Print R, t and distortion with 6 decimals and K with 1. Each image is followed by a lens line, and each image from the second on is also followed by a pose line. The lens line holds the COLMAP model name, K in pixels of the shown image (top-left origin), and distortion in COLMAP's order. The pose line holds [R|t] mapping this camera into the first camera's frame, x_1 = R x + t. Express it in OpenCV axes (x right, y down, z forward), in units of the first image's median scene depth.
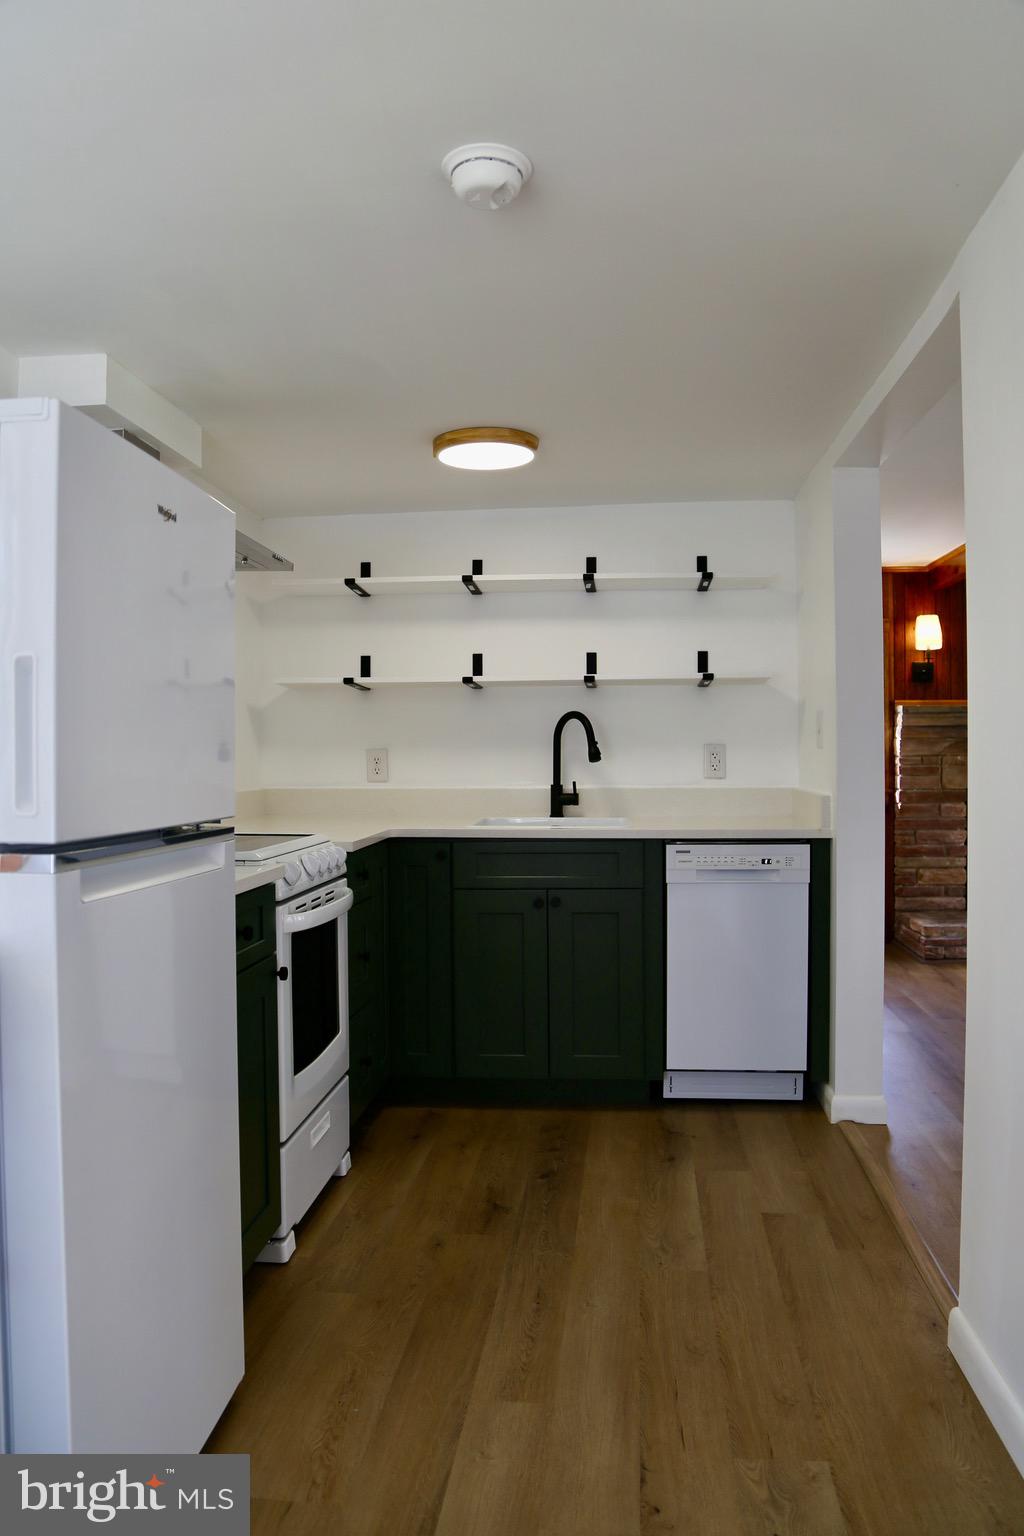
lens RADIAL K [[1058.0, 0, 501.2], [0, 1058.0, 773.1], [0, 0, 1]] dist [-0.114982, 0.056235]
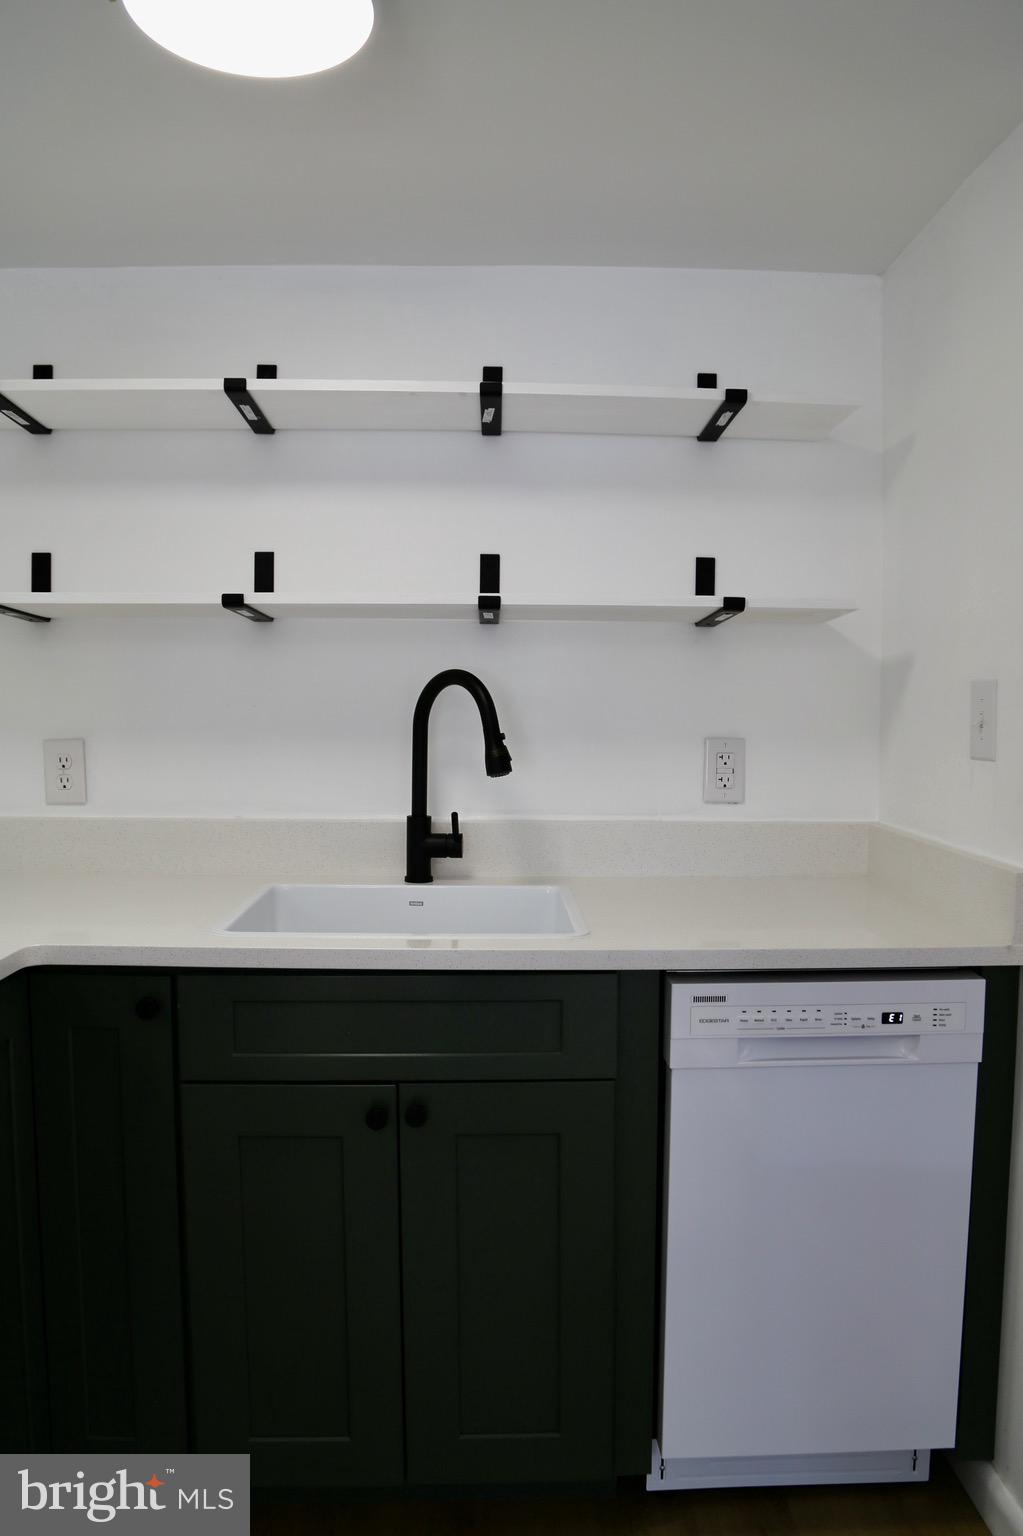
lens RADIAL K [[1058.0, 0, 519.3], [0, 1058.0, 779.5], [0, 0, 1]] dist [-0.114982, 0.056235]
pose [[0.988919, 0.003091, 0.148423, 0.026061], [-0.010666, 0.998679, 0.050271, -0.033074], [-0.148071, -0.051297, 0.987645, 0.517327]]
